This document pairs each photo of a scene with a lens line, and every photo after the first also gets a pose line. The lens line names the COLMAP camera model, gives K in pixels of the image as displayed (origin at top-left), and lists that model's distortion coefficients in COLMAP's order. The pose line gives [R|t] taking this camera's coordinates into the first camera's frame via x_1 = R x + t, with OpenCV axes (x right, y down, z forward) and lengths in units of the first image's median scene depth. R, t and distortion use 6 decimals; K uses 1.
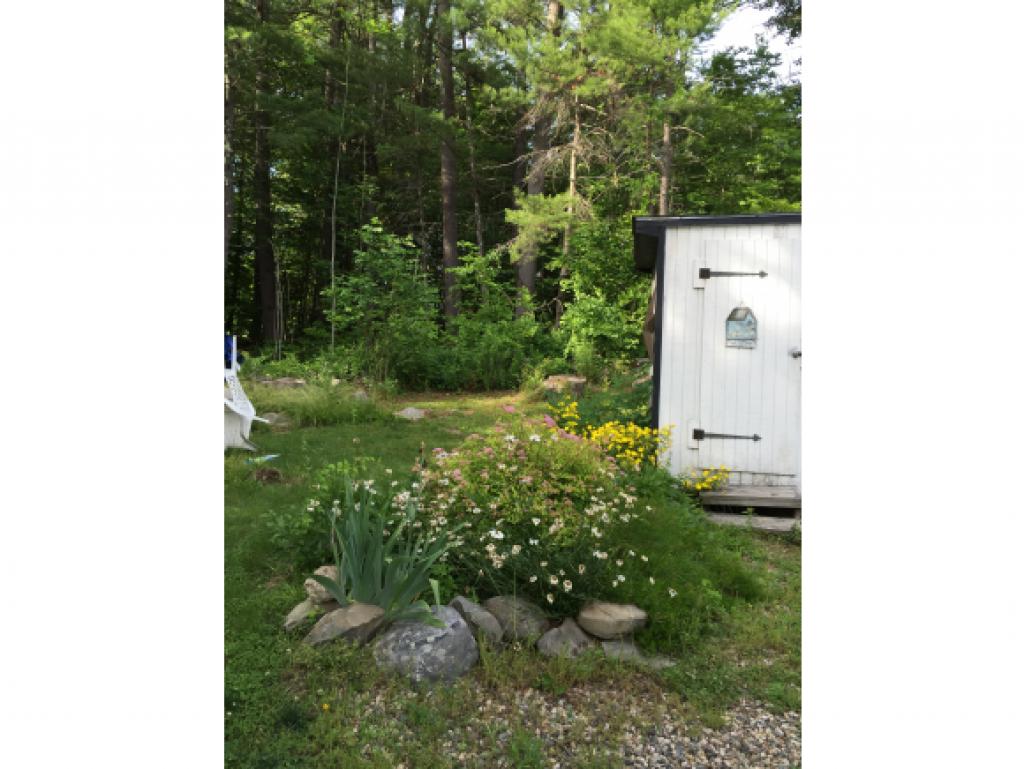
lens RADIAL K [[669.0, 0, 511.8], [0, 669.0, 373.4], [0, 0, 1]] dist [0.056352, -0.125905]
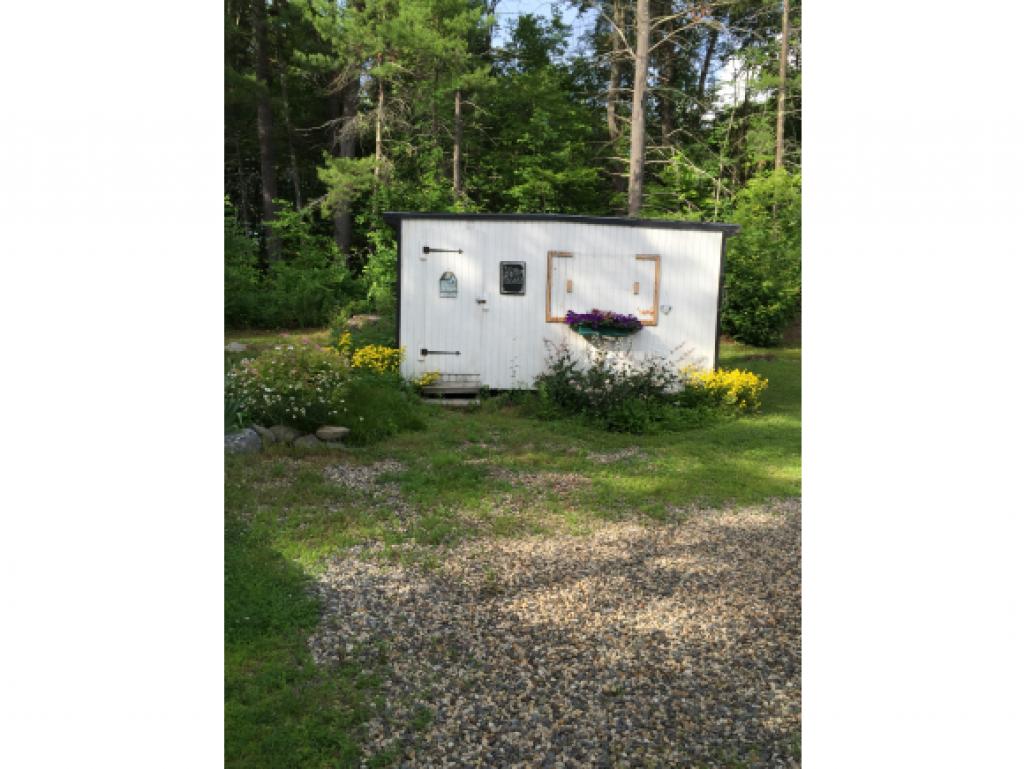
lens RADIAL K [[669.0, 0, 511.8], [0, 669.0, 373.4], [0, 0, 1]] dist [0.056352, -0.125905]
pose [[0.973185, -0.032455, 0.227722, 0.064348], [0.011044, 0.995447, 0.094675, -0.004013], [-0.229758, -0.089621, 0.969113, -0.333741]]
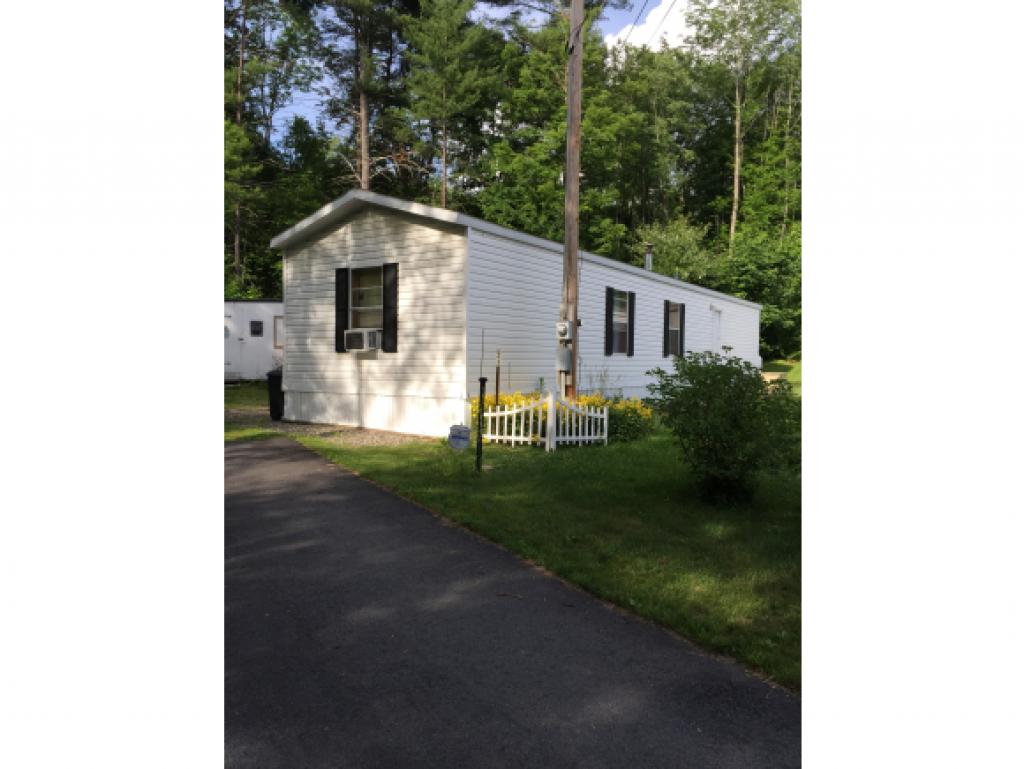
lens RADIAL K [[669.0, 0, 511.8], [0, 669.0, 373.4], [0, 0, 1]] dist [0.056352, -0.125905]
pose [[0.874144, -0.037438, 0.484221, -0.027263], [0.011156, 0.998309, 0.057045, -0.019011], [-0.485538, -0.044464, 0.873084, -1.512220]]
